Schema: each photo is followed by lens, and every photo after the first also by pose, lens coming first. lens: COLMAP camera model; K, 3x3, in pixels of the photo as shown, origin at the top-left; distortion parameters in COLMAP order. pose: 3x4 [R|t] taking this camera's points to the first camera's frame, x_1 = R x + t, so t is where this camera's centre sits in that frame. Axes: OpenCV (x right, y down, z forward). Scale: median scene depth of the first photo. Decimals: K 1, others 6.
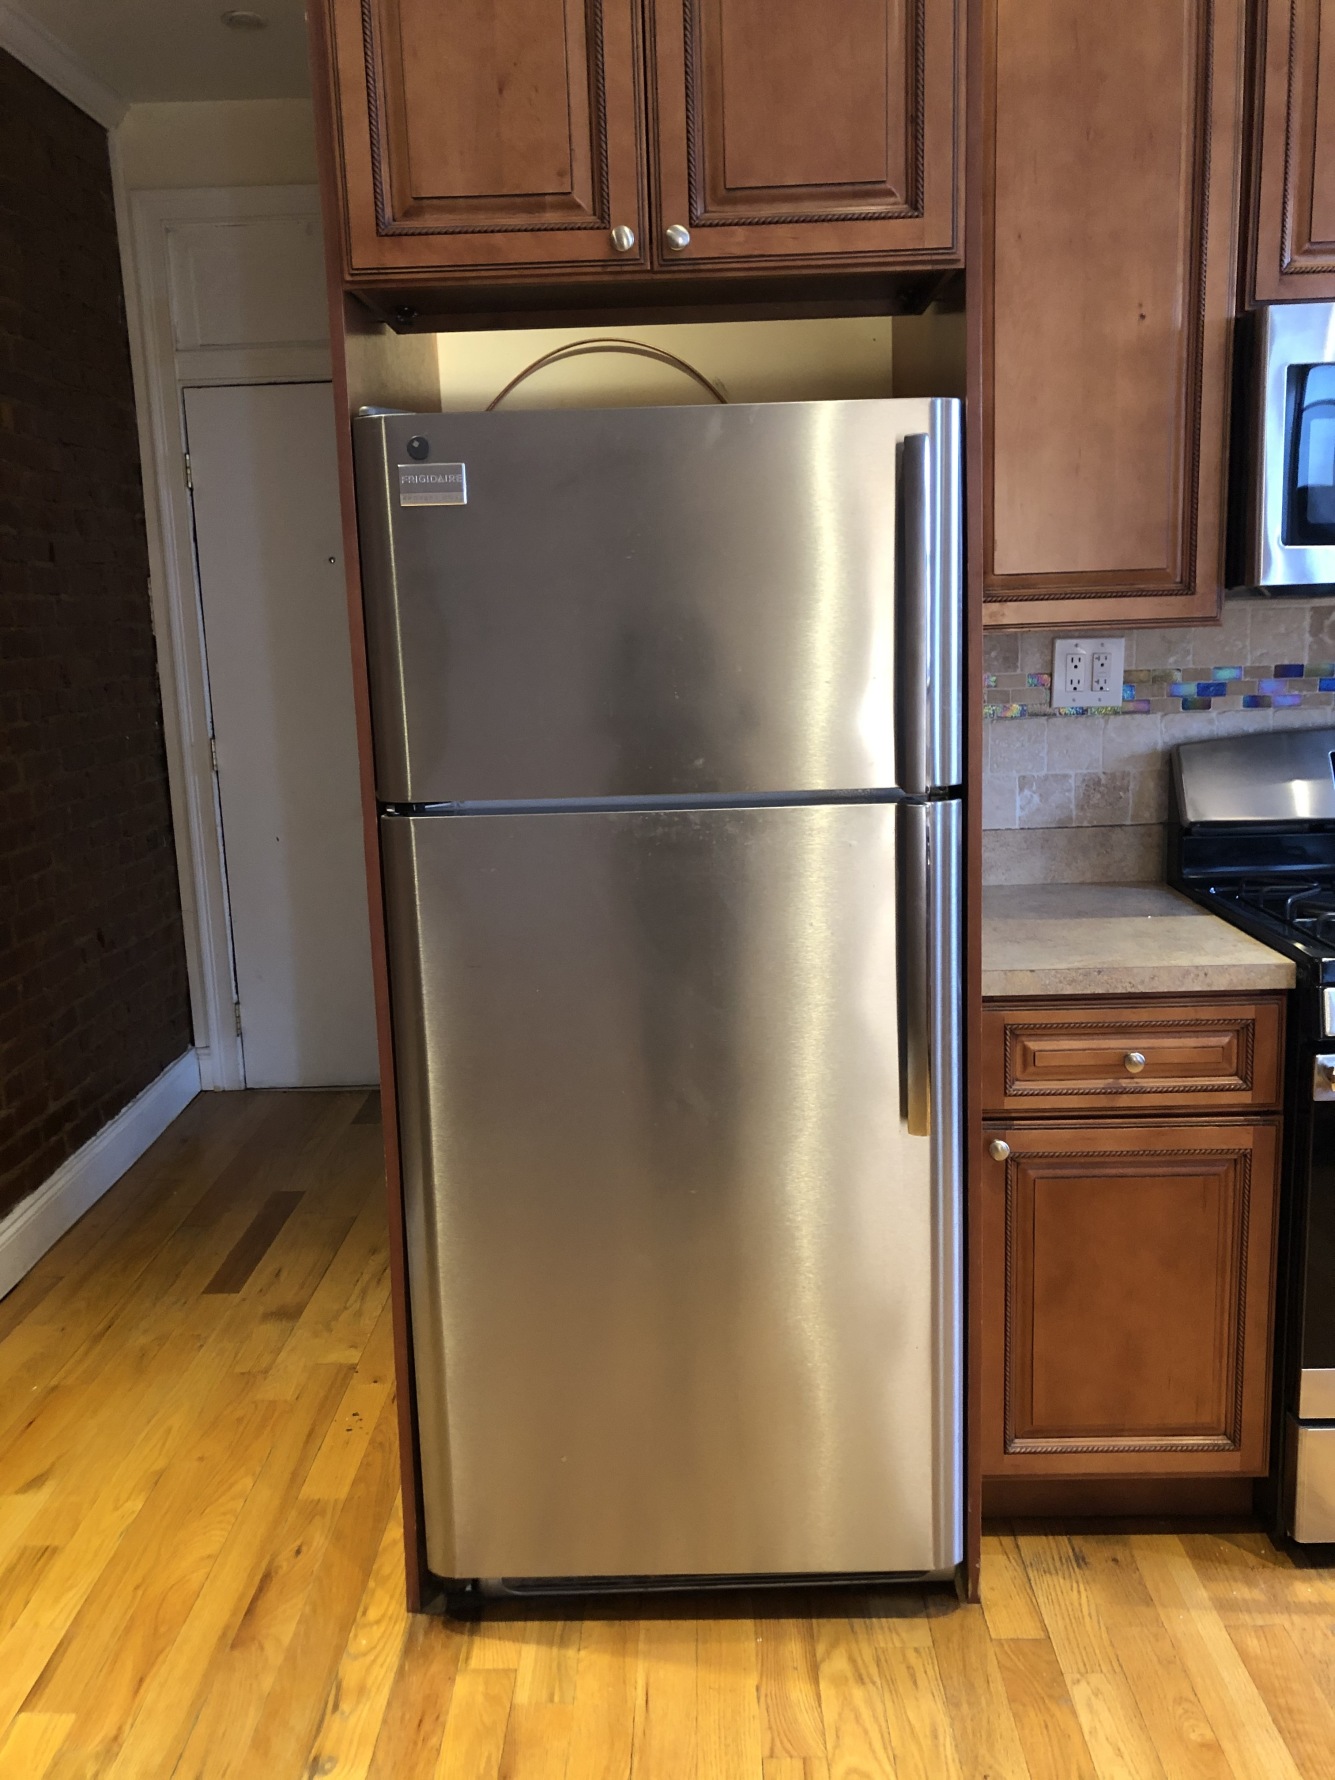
lens RADIAL K [[1448.5, 0, 668.1], [0, 1448.5, 898.6], [0, 0, 1]] dist [0.006277, -0.004375]
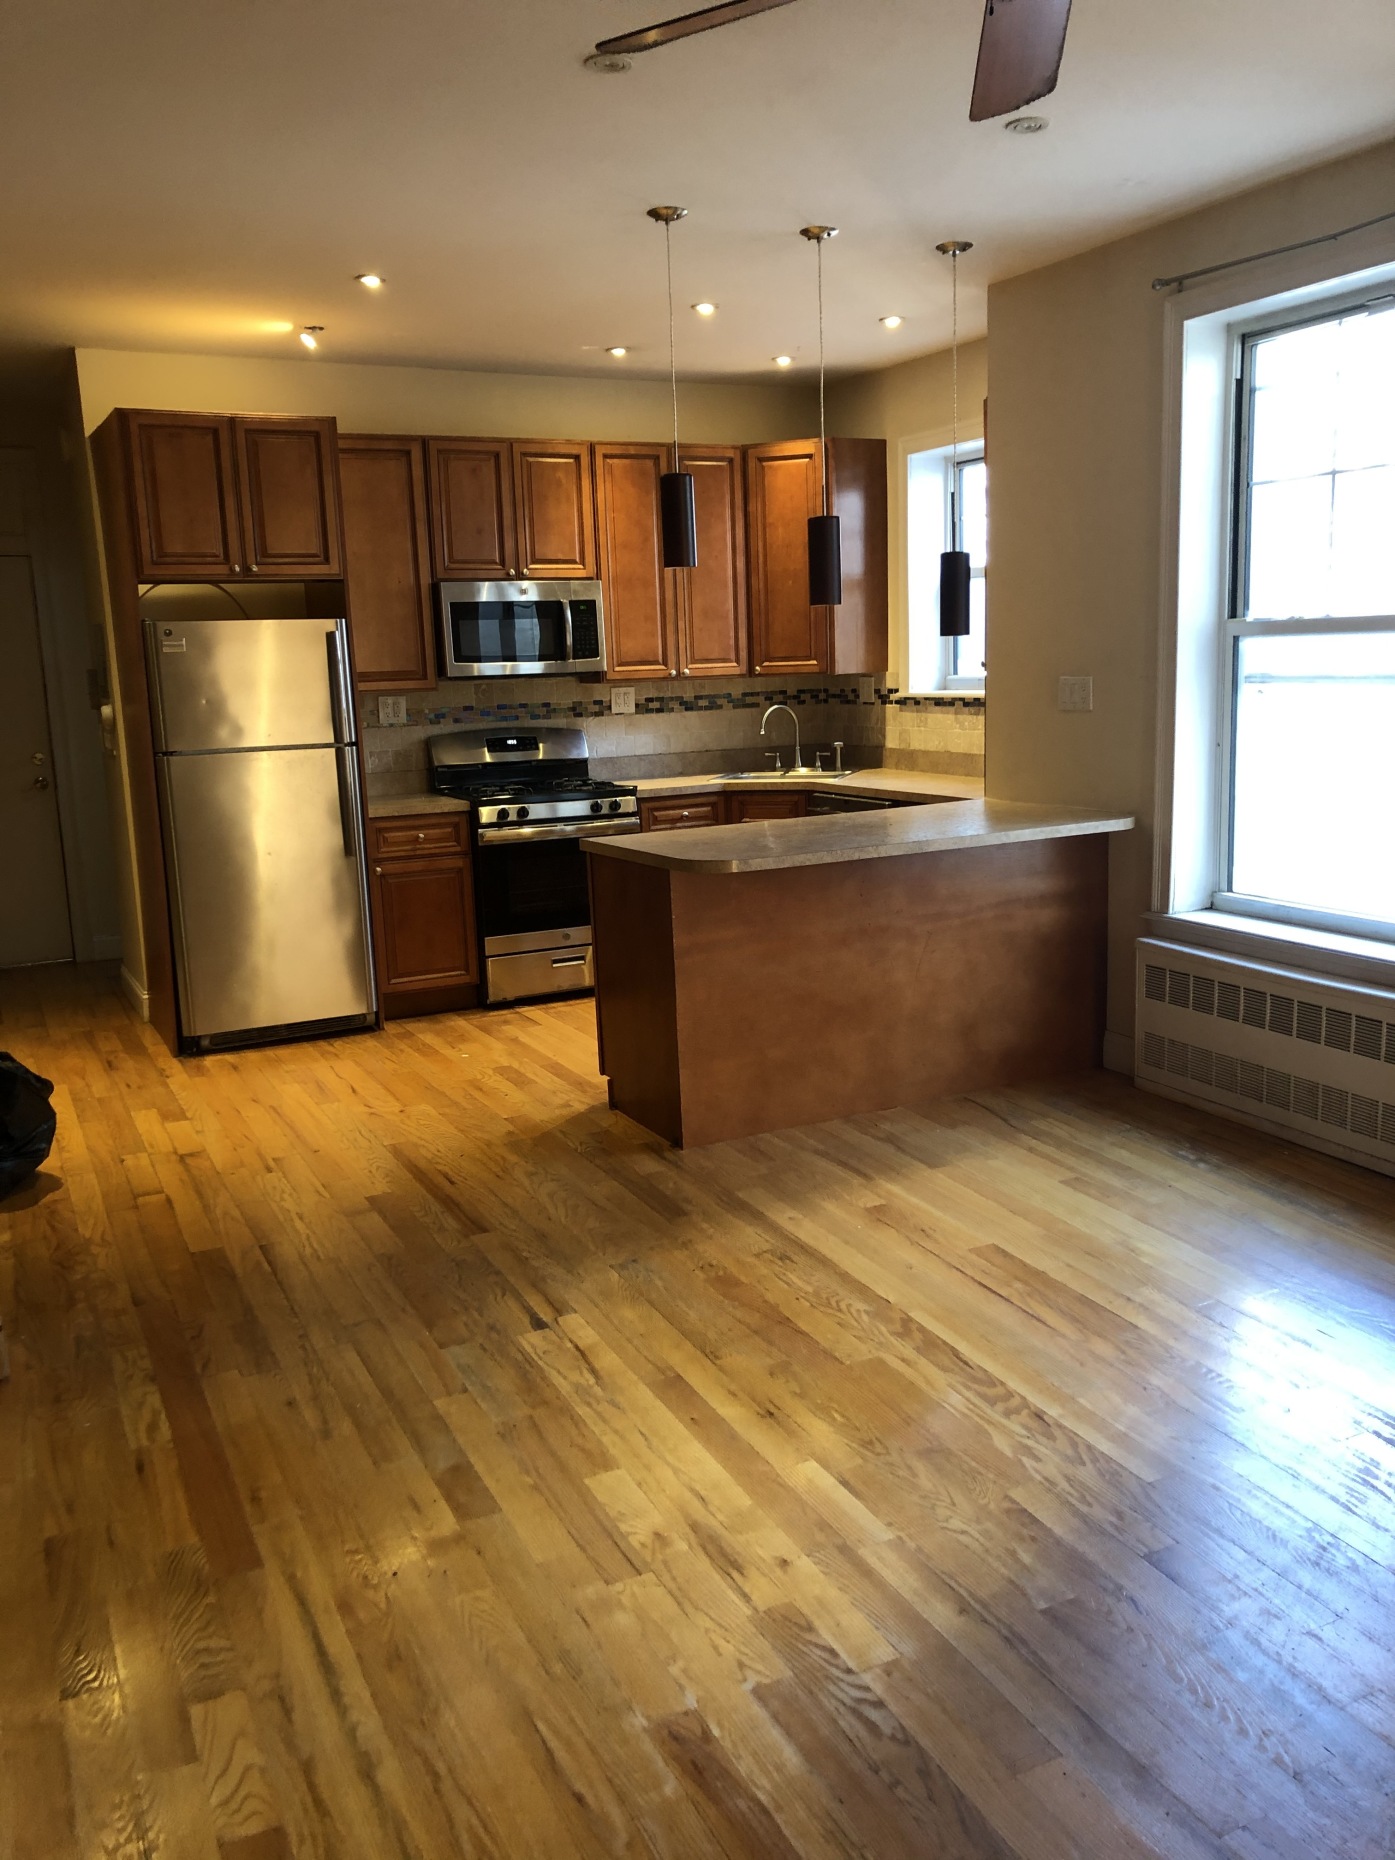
lens RADIAL K [[1513.6, 0, 707.2], [0, 1513.6, 933.5], [0, 0, 1]] dist [0.006277, -0.004375]
pose [[0.884030, -0.080713, 0.460409, -0.569220], [0.097000, 0.995215, -0.011781, 0.381978], [-0.457255, 0.055074, 0.887629, -1.898207]]
